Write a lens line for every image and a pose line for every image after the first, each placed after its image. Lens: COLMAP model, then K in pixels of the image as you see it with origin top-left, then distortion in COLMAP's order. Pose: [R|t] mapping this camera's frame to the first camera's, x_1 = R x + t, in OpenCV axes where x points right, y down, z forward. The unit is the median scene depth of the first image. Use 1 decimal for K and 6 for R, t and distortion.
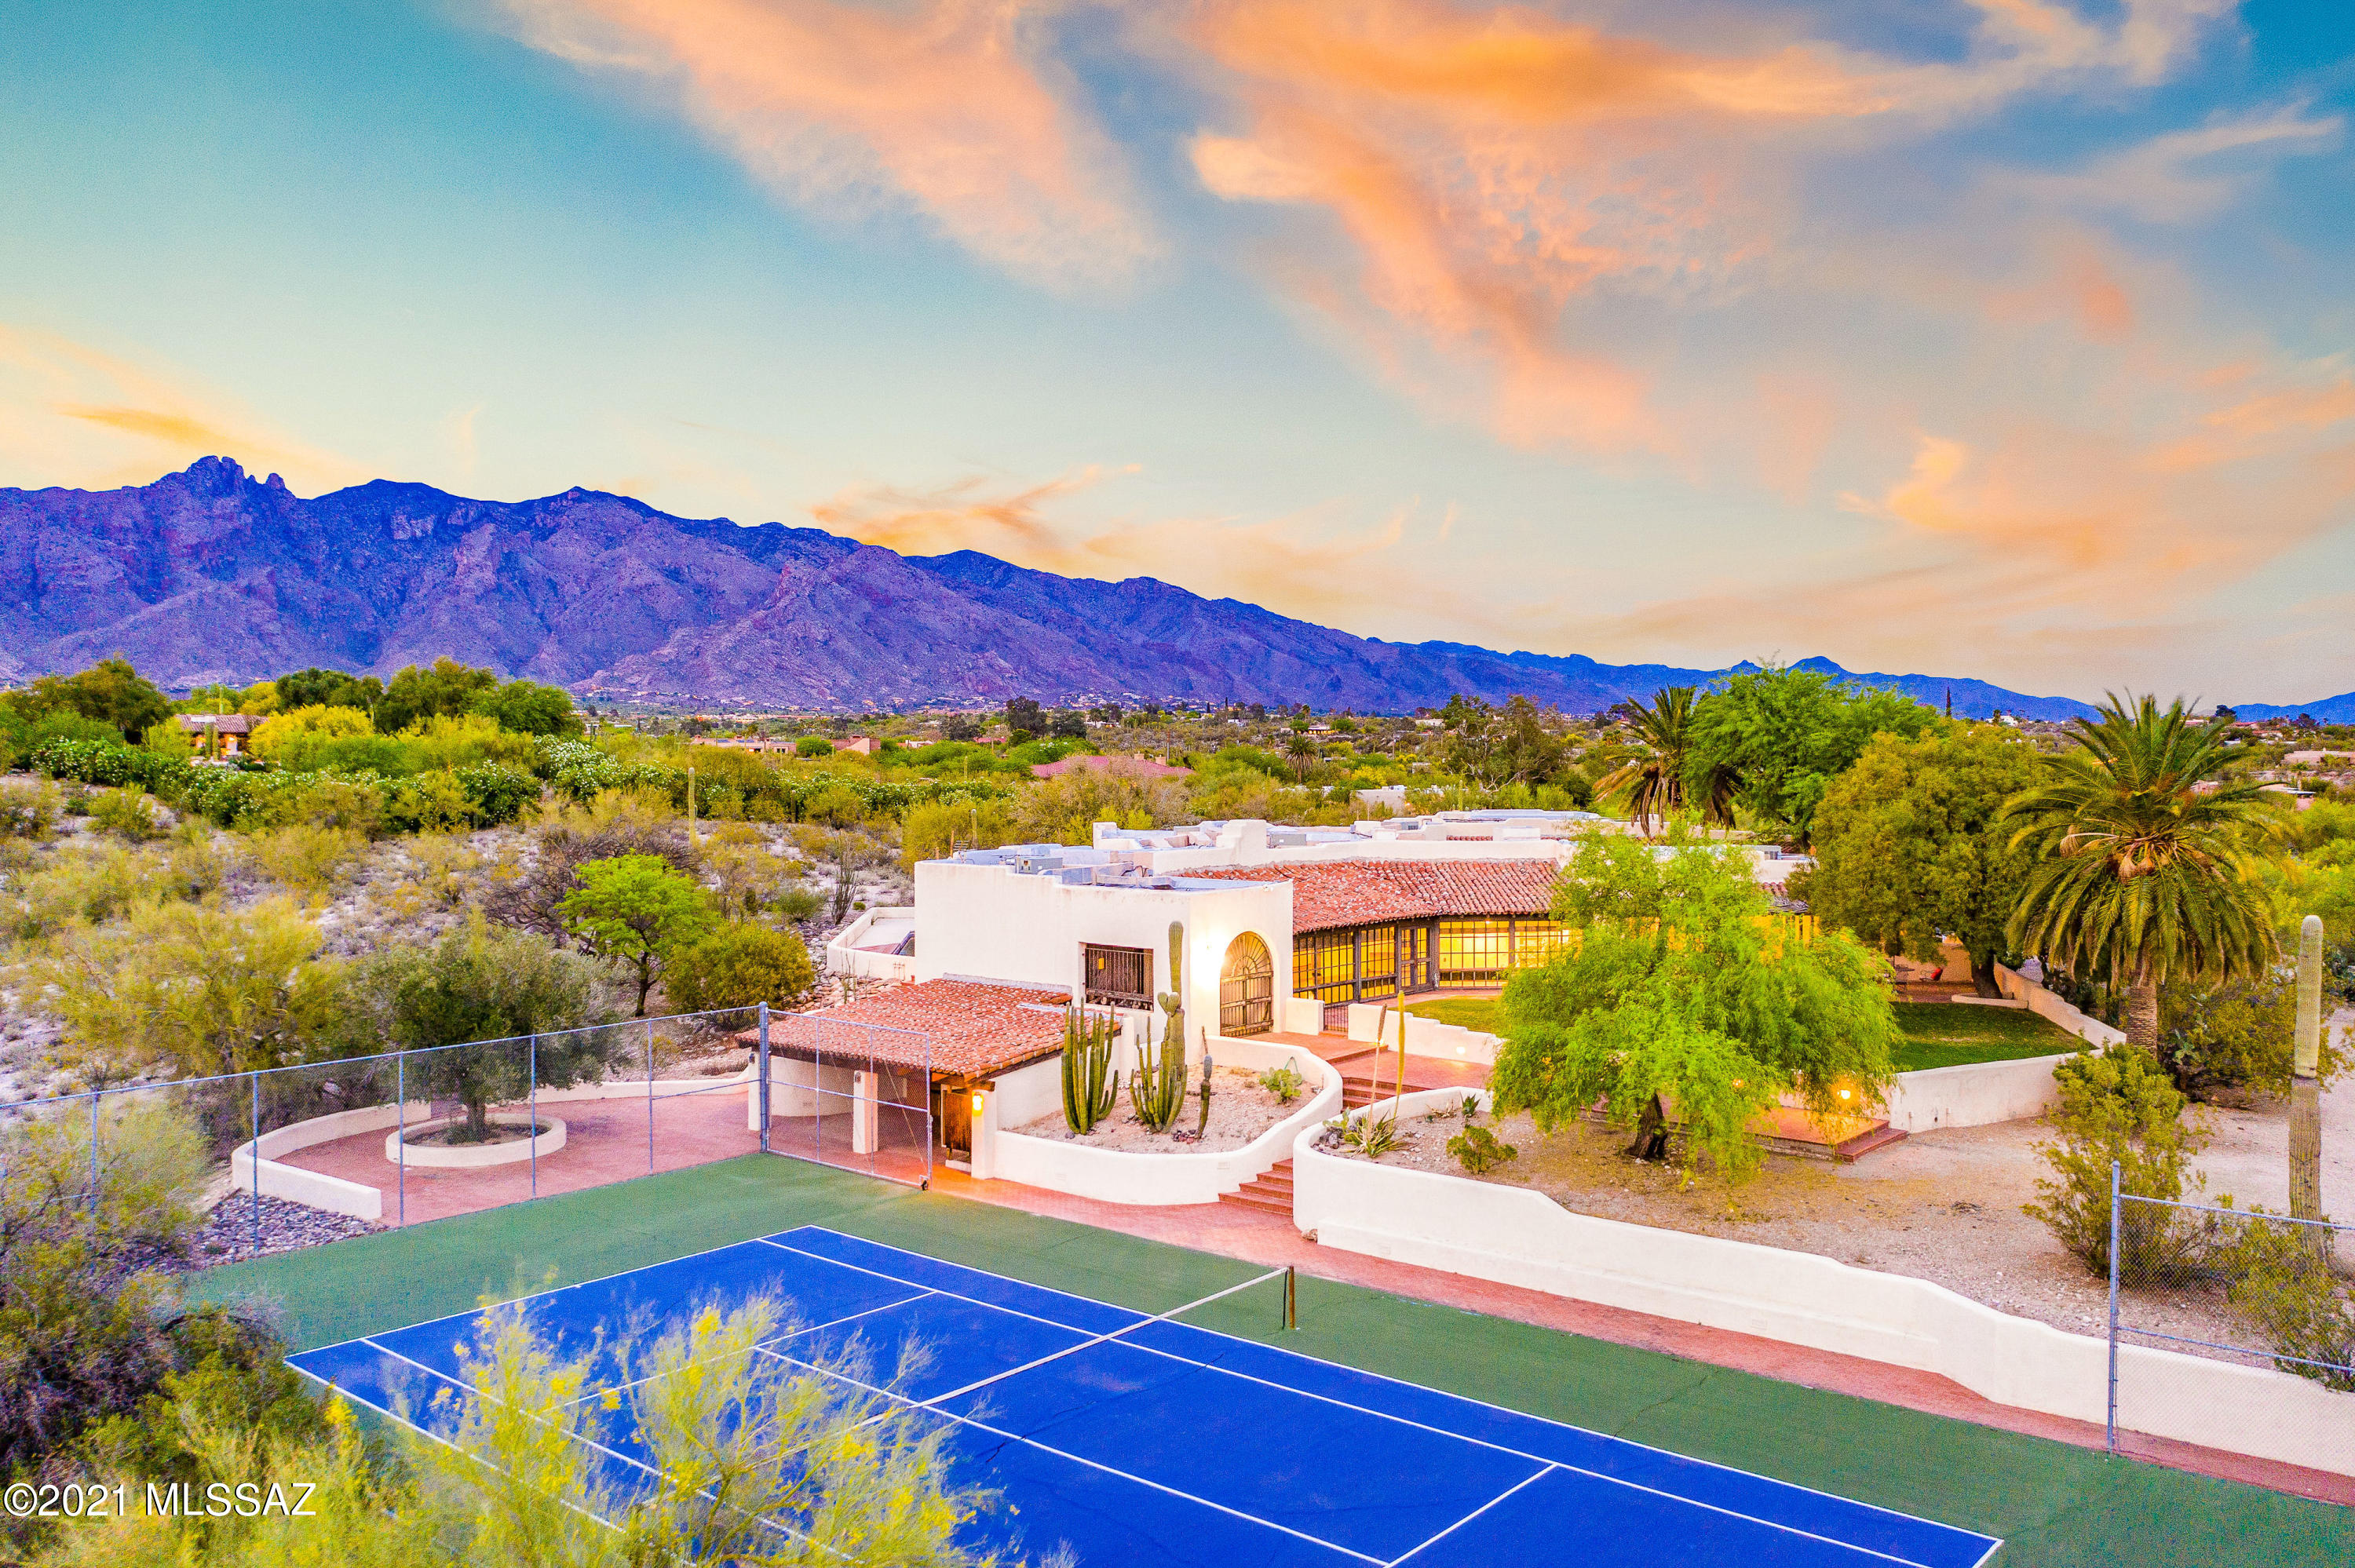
lens RADIAL K [[1864.2, 0, 1184.2], [0, 1864.2, 788.3], [0, 0, 1]] dist [-0.022955, 0.013247]
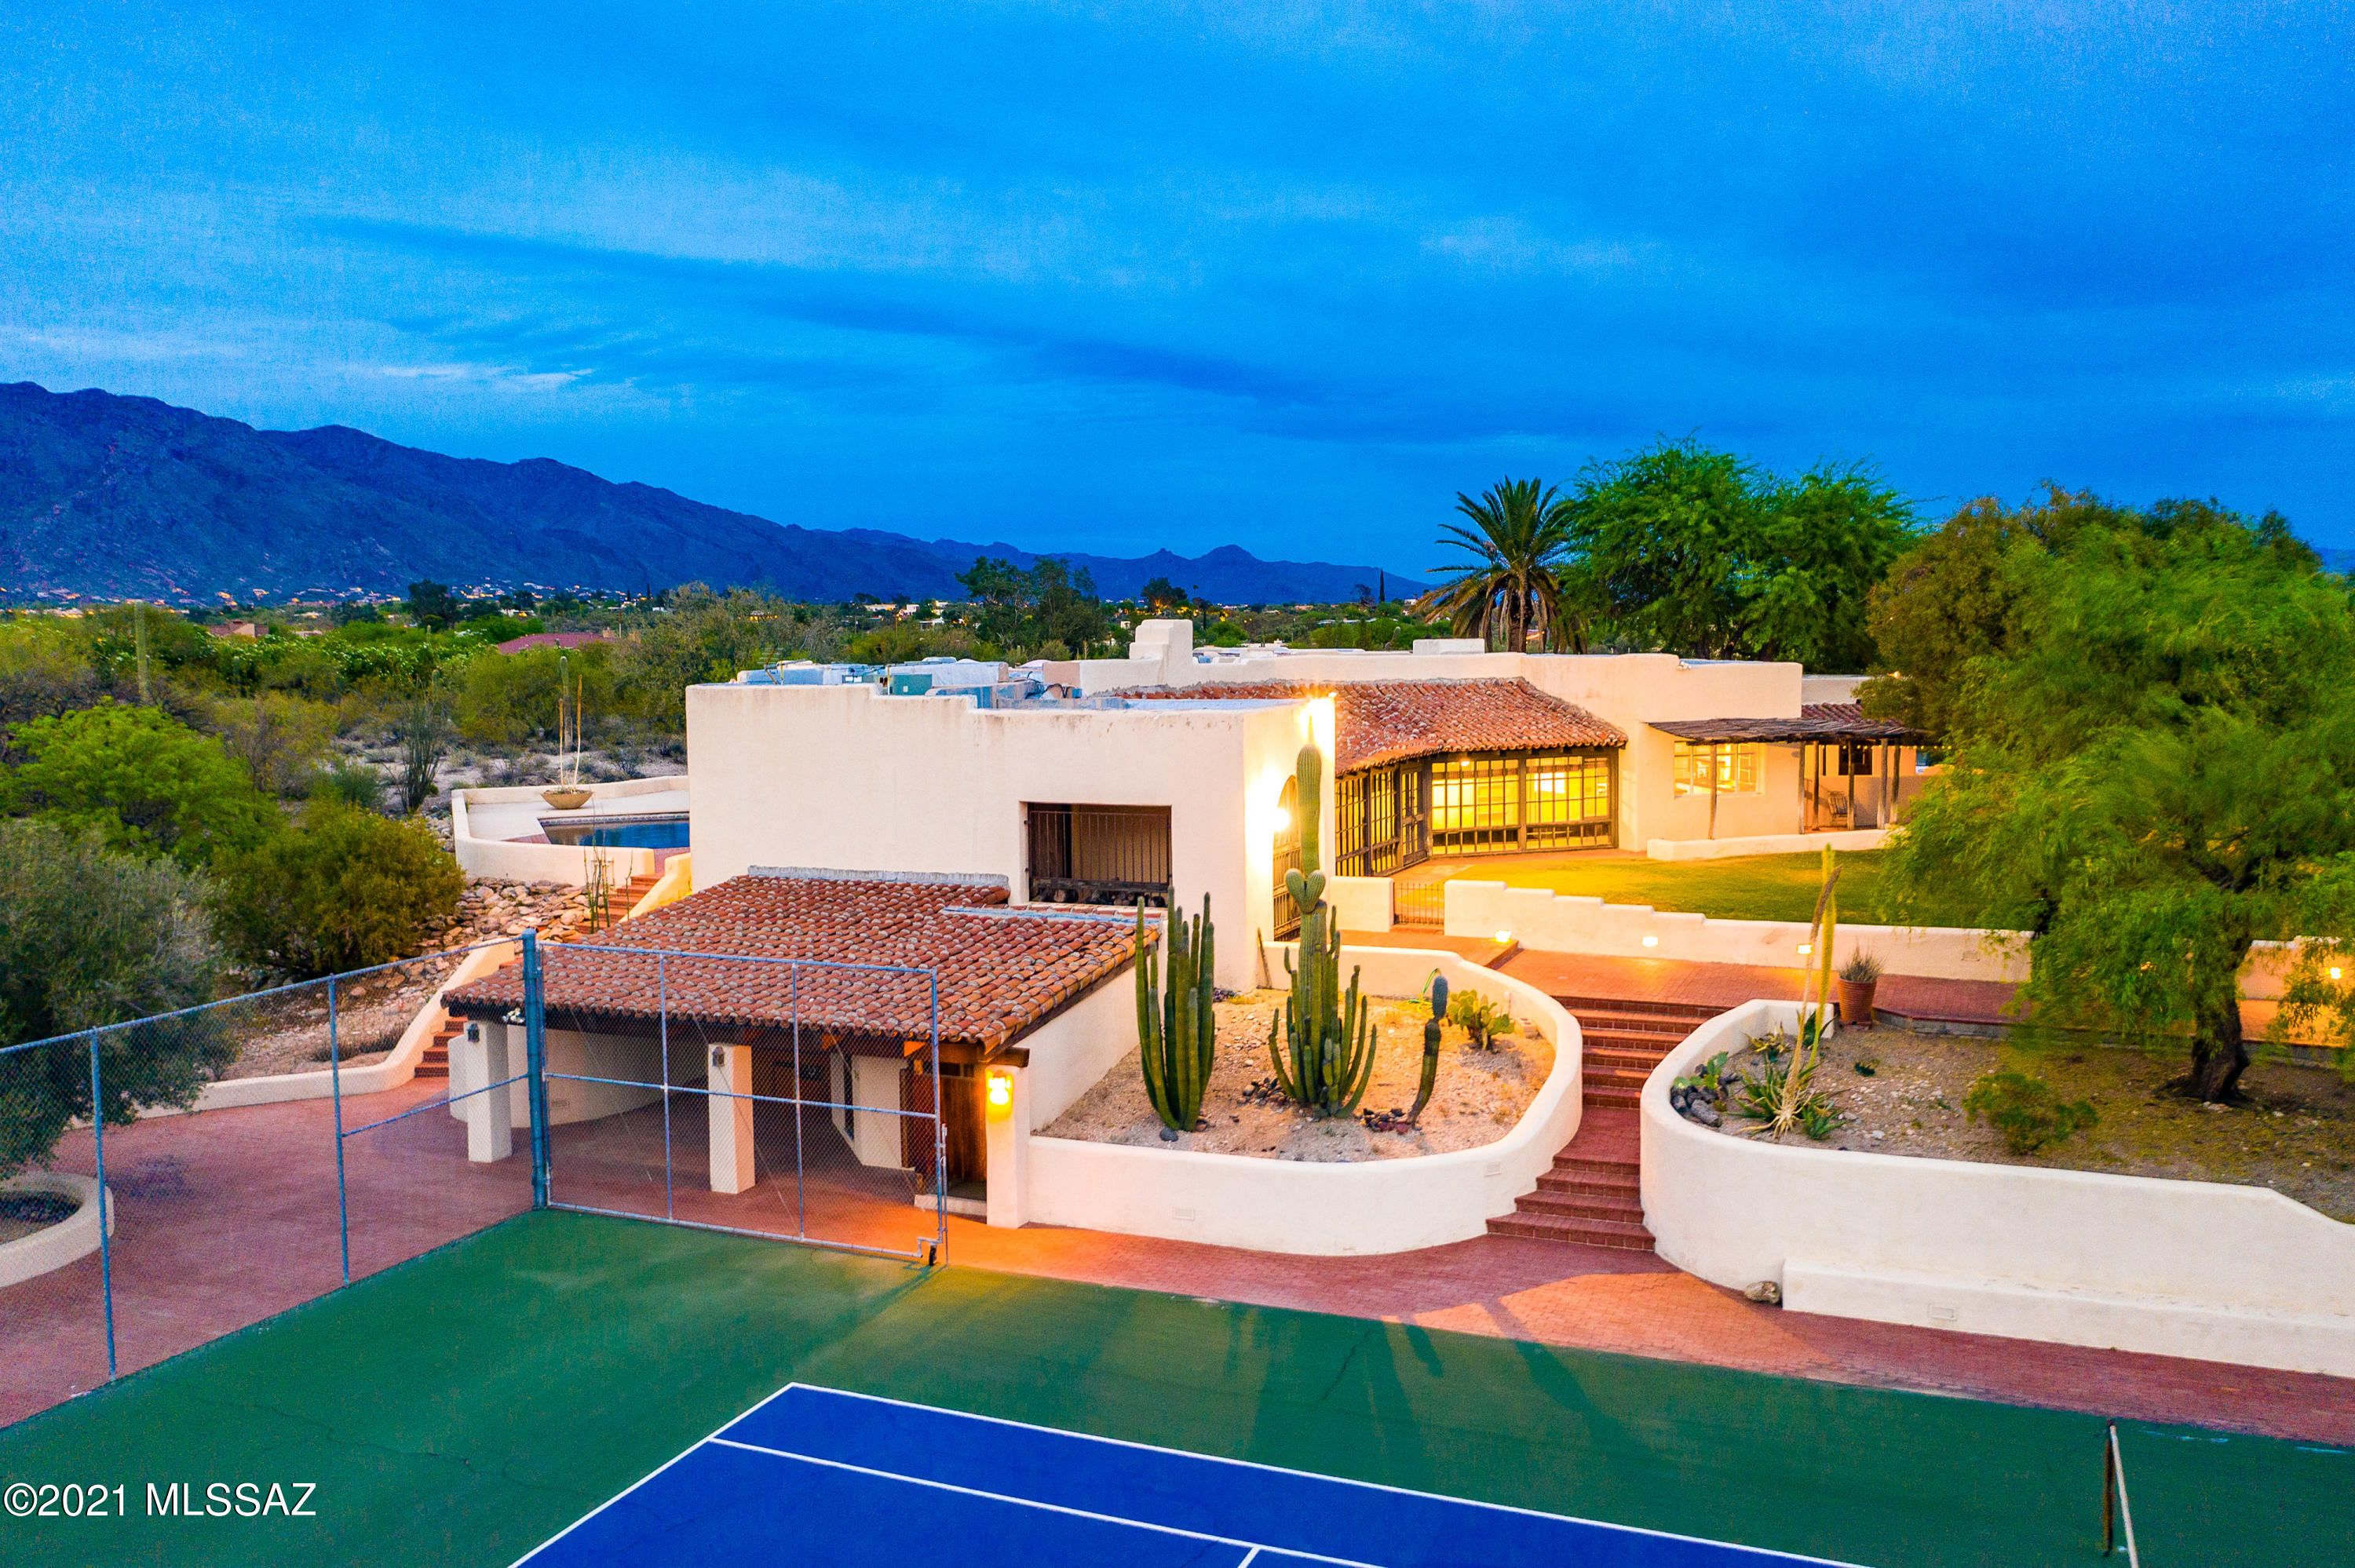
lens RADIAL K [[1864.2, 0, 1165.6], [0, 1864.2, 775.1], [0, 0, 1]] dist [-0.022955, 0.013247]
pose [[0.953869, -0.032919, 0.298412, -0.171558], [0.018014, 0.998455, 0.052560, 0.037755], [-0.299681, -0.044760, 0.952989, 0.361485]]
